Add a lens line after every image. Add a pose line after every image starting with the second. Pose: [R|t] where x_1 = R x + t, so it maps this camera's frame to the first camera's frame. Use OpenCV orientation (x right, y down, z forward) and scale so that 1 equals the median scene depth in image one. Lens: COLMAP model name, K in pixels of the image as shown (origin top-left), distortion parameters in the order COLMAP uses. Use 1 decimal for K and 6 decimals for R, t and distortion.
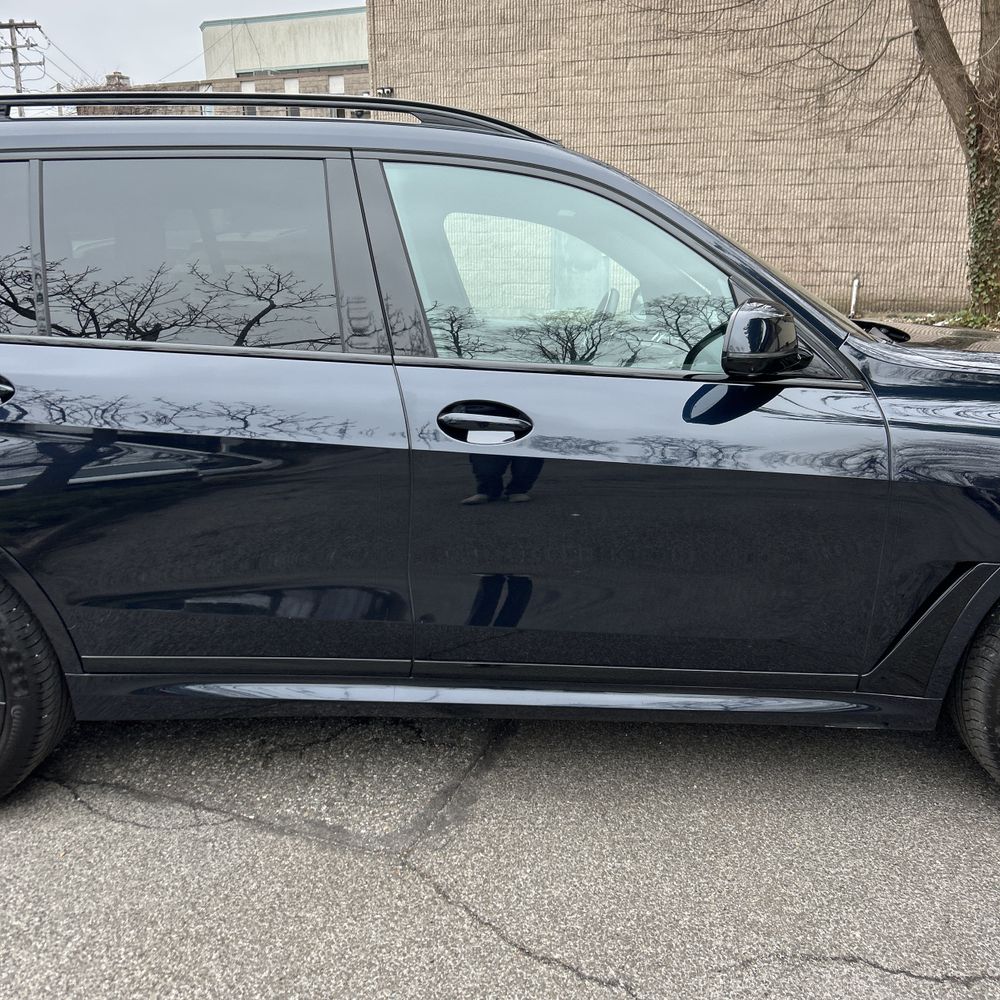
lens RADIAL K [[1005.4, 0, 478.7], [0, 1005.4, 525.2], [0, 0, 1]] dist [0.010531, 0.000000]
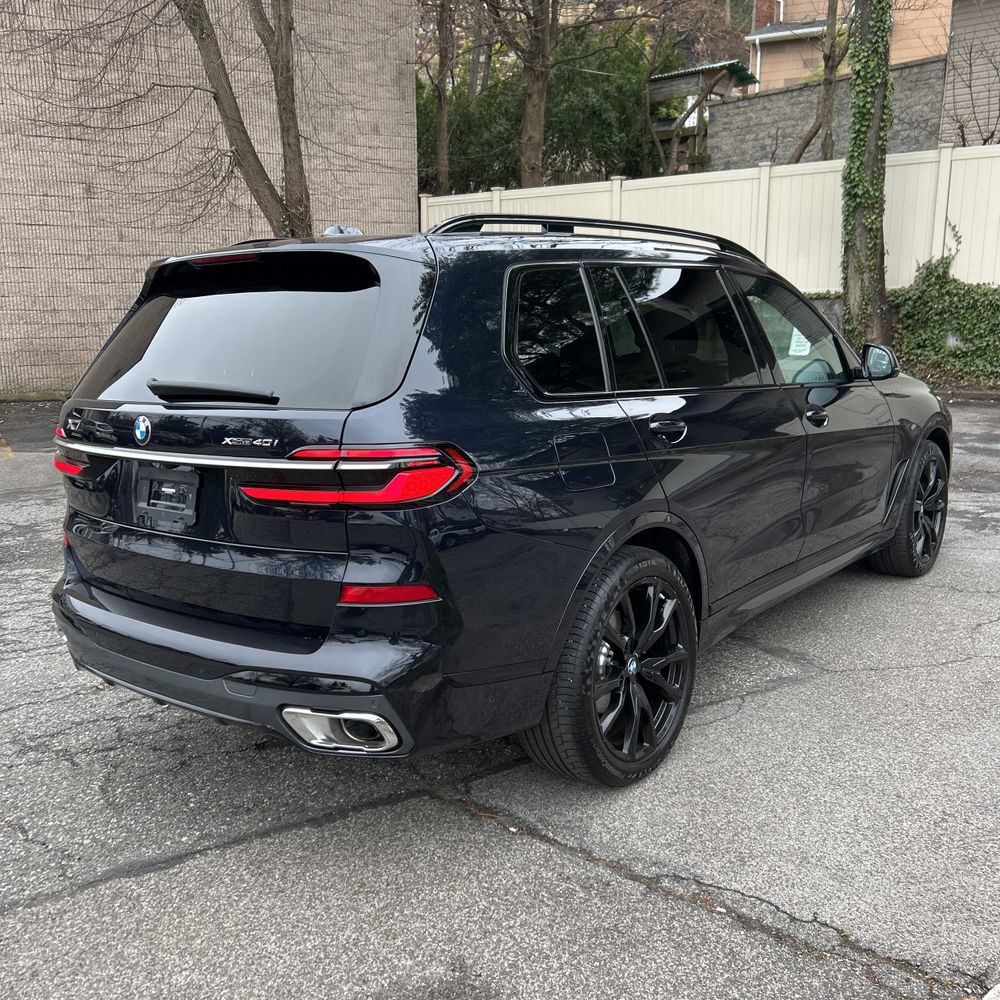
lens RADIAL K [[1005.4, 0, 504.9], [0, 1005.4, 524.6], [0, 0, 1]] dist [0.010531, 0.000000]
pose [[0.592377, -0.172678, 0.786939, -0.282888], [0.230299, 0.972298, 0.039991, -0.018515], [-0.772044, 0.157541, 0.615734, 0.052814]]
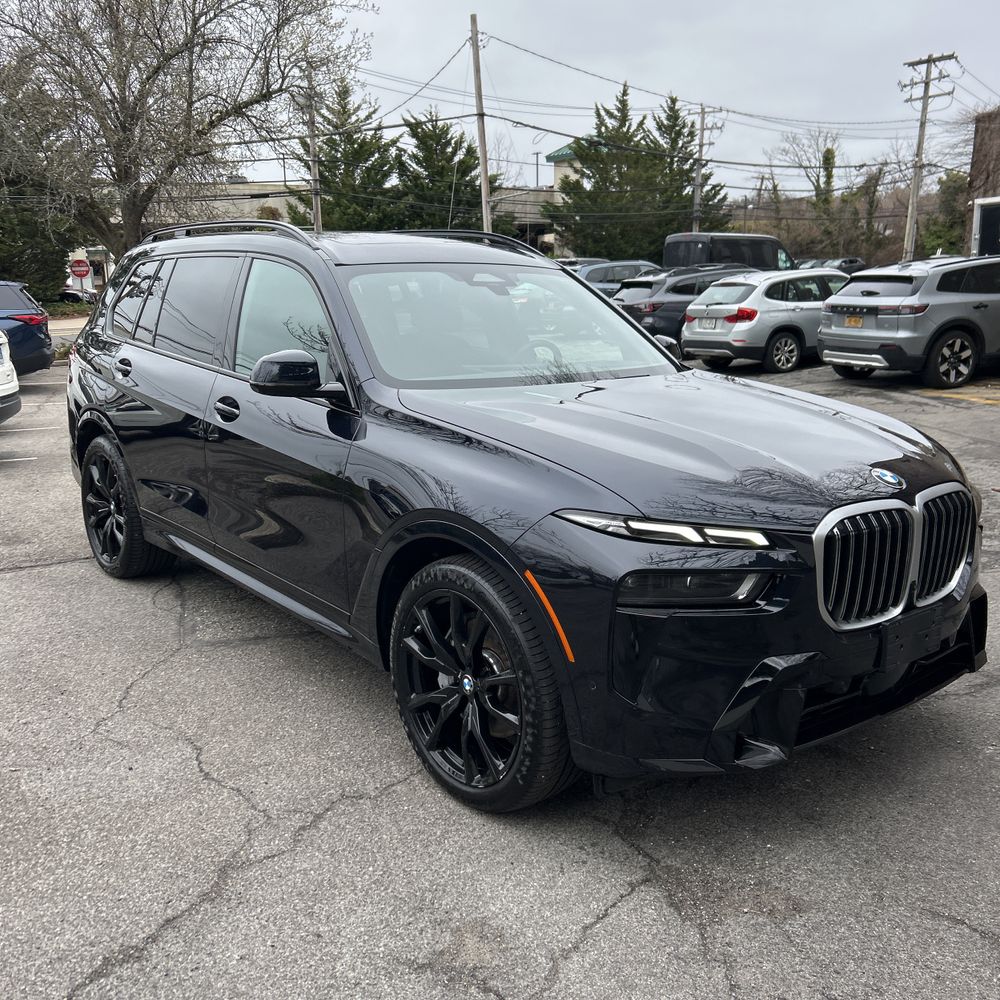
lens RADIAL K [[1005.4, 0, 468.0], [0, 1005.4, 506.6], [0, 0, 1]] dist [0.010531, 0.000000]
pose [[0.647884, 0.174067, -0.741584, 0.249156], [-0.201122, 0.978084, 0.053869, -0.018044], [0.734708, 0.114248, 0.668694, 0.025701]]
